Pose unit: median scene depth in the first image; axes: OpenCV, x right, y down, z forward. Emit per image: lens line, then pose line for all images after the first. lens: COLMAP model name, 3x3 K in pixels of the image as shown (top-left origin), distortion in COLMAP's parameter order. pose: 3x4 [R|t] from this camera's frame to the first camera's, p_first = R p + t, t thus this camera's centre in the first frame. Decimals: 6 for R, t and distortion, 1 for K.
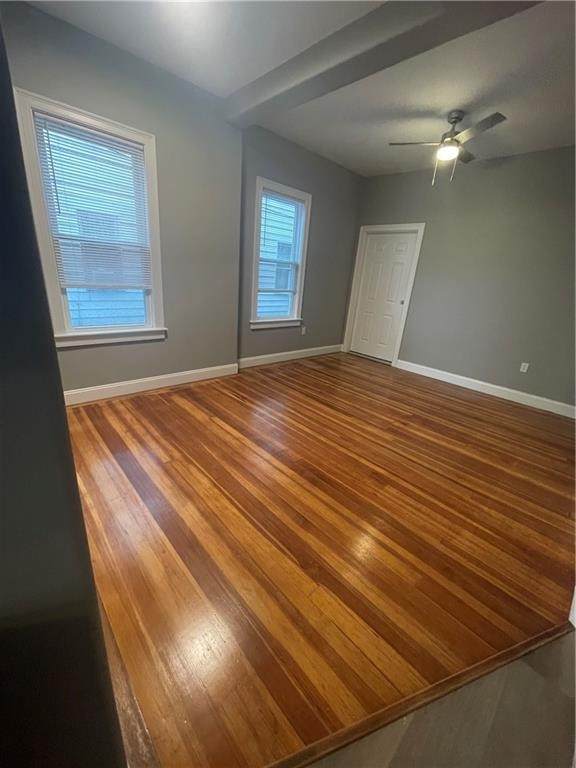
lens RADIAL K [[306.4, 0, 288.0], [0, 306.4, 384.0], [0, 0, 1]] dist [-0.001298, -0.000130]
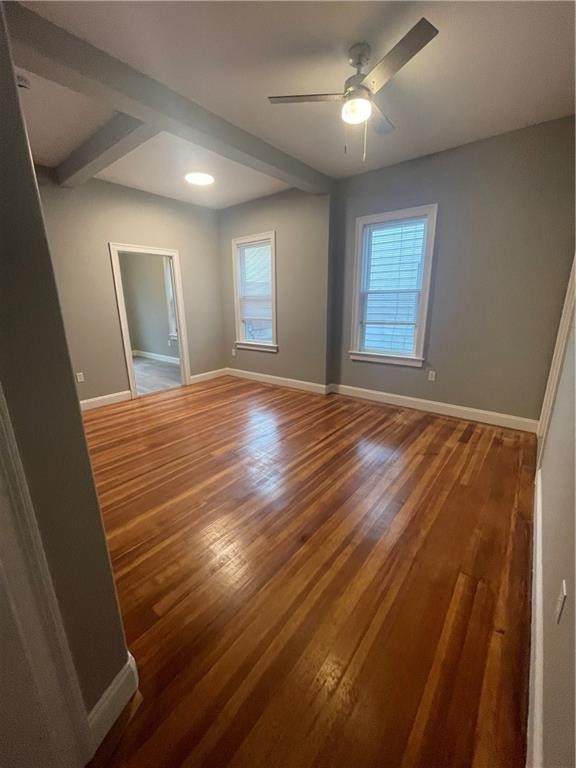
lens RADIAL K [[306.4, 0, 288.0], [0, 306.4, 384.0], [0, 0, 1]] dist [-0.001298, -0.000130]
pose [[0.134007, 0.181334, -0.974249, 0.941091], [-0.313215, 0.940469, 0.131964, -0.183308], [0.940180, 0.287465, 0.182826, 0.686026]]
